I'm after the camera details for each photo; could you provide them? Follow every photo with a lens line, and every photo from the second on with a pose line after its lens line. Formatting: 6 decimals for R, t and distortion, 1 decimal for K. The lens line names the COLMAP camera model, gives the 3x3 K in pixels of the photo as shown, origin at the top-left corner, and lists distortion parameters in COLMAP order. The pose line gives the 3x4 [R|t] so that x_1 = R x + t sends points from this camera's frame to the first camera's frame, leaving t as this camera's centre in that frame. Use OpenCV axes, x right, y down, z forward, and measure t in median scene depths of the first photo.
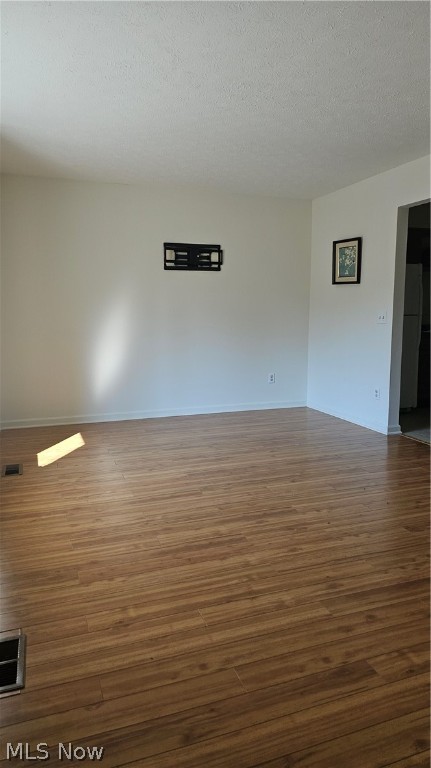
lens RADIAL K [[512.6, 0, 220.7], [0, 512.6, 376.6], [0, 0, 1]] dist [0.060318, -0.041850]
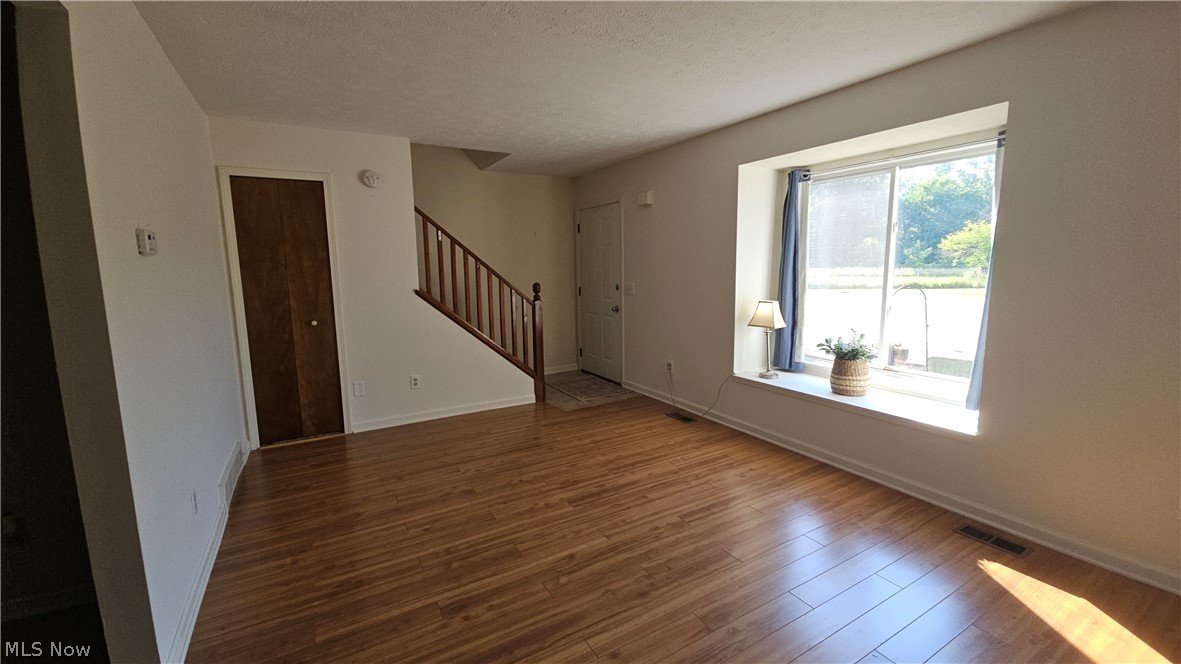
lens RADIAL K [[477.2, 0, 595.1], [0, 477.2, 330.3], [0, 0, 1]] dist [-0.007038, -0.003190]
pose [[-0.983668, 0.038859, -0.175745, 0.277814], [-0.008481, 0.965325, 0.260913, -0.333998], [0.179790, 0.258143, -0.949230, 2.032082]]
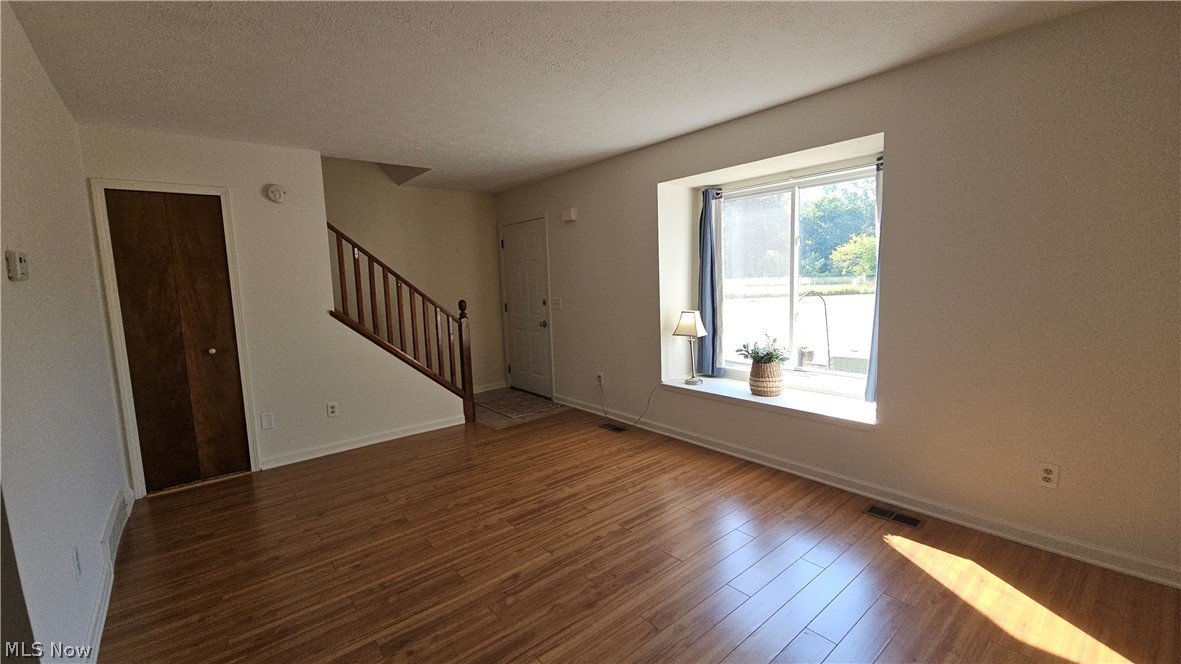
lens RADIAL K [[477.2, 0, 597.1], [0, 477.2, 331.1], [0, 0, 1]] dist [-0.007038, -0.003190]
pose [[-0.939390, 0.070604, -0.335501, 0.301913], [-0.009513, 0.972822, 0.231360, -0.335920], [0.342717, 0.220528, -0.913188, 2.039986]]
